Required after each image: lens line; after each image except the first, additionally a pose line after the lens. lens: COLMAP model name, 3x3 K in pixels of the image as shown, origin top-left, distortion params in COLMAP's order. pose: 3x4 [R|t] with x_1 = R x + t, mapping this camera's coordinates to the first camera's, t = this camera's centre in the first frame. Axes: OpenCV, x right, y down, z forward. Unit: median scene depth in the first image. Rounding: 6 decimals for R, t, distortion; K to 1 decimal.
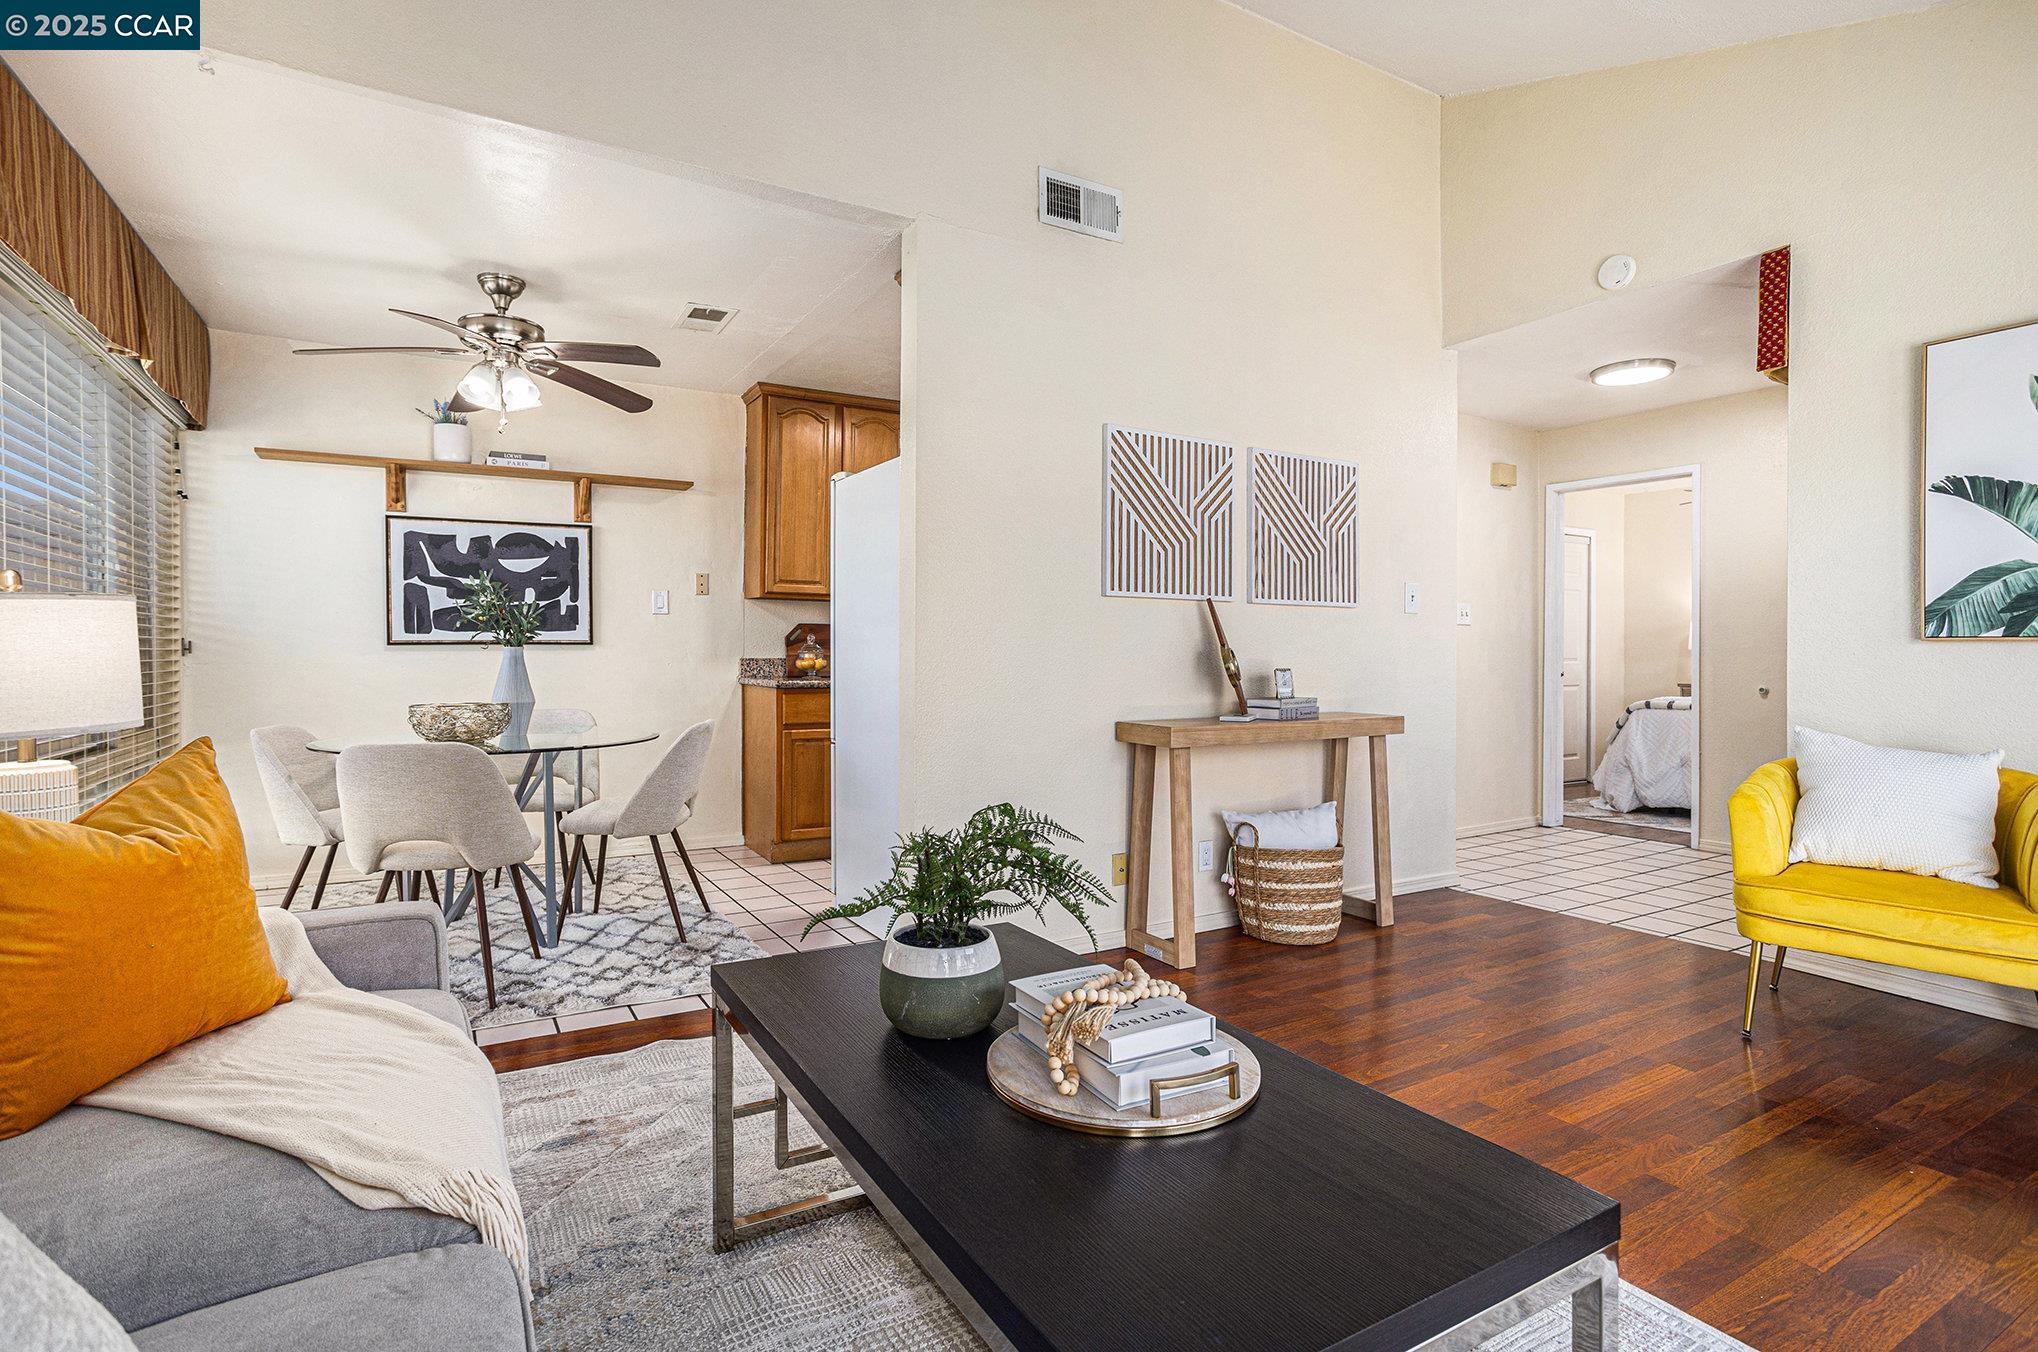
lens RADIAL K [[983.2, 0, 998.4], [0, 983.2, 696.1], [0, 0, 1]] dist [-0.025291, 0.002838]
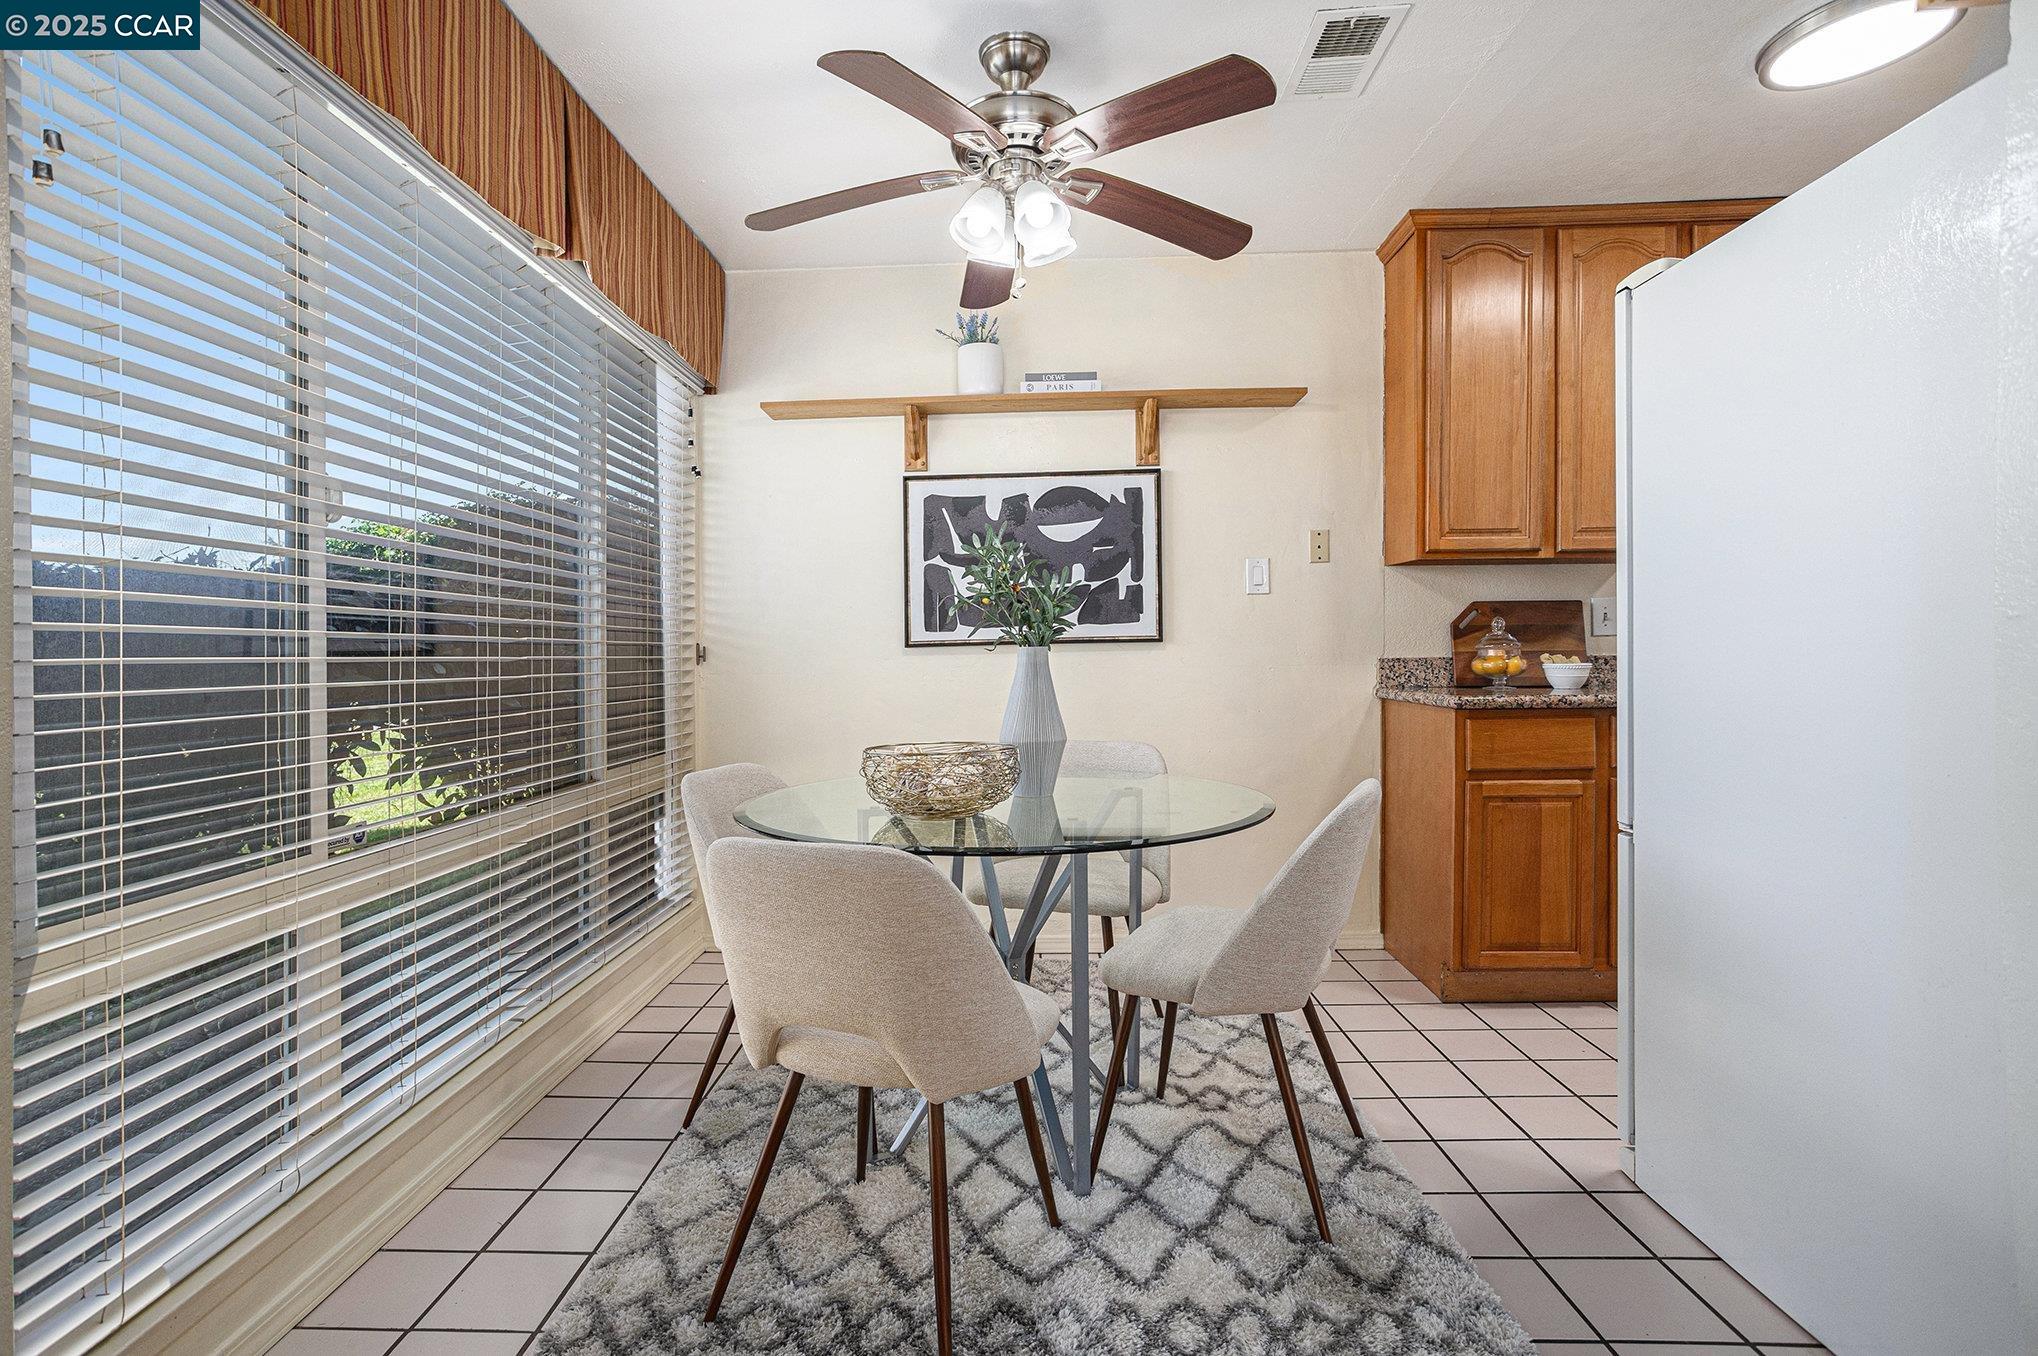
lens RADIAL K [[983.2, 0, 1001.3], [0, 983.2, 666.9], [0, 0, 1]] dist [-0.025291, 0.002838]
pose [[0.846331, -0.007636, -0.532603, -0.156927], [-0.006078, 0.999694, -0.023991, -0.019293], [0.532623, 0.023542, 0.846025, 0.393231]]
